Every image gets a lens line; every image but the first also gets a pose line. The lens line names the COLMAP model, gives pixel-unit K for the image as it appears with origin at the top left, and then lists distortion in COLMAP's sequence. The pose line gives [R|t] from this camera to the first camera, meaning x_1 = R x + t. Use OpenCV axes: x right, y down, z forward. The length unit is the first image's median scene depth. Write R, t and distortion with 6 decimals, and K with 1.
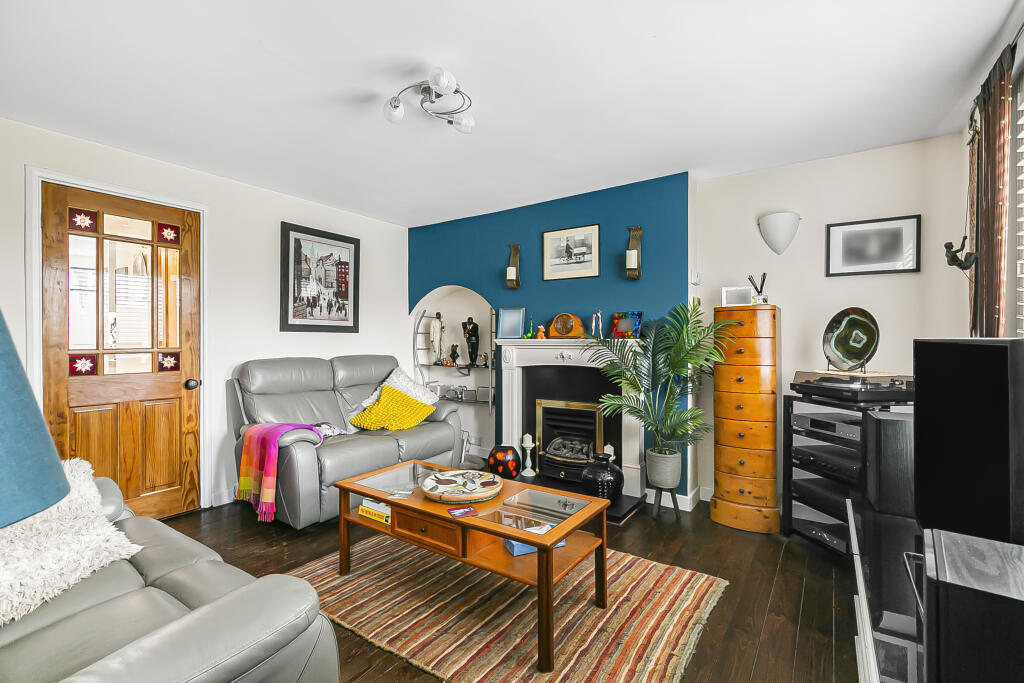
lens RADIAL K [[466.9, 0, 511.9], [0, 466.9, 341.0], [0, 0, 1]] dist [0.005788, 0.000458]
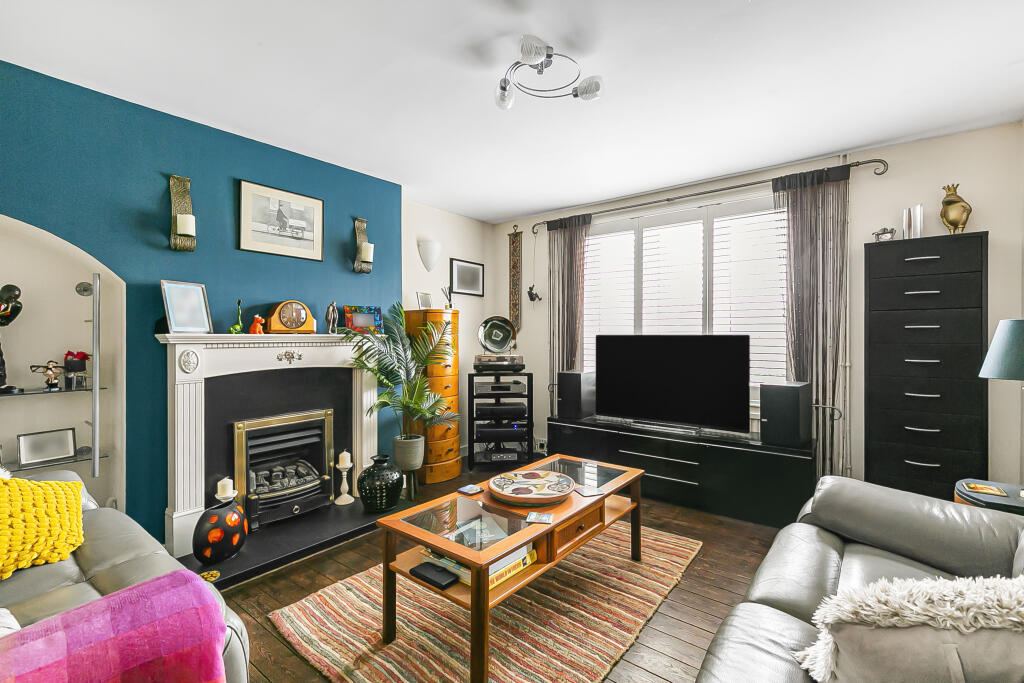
lens RADIAL K [[466.9, 0, 511.6], [0, 466.9, 339.1], [0, 0, 1]] dist [0.005788, 0.000458]
pose [[0.046169, -0.005246, 0.998920, -0.679931], [0.004018, 0.999979, 0.005066, 0.001755], [-0.998926, 0.003780, 0.046189, 0.636343]]
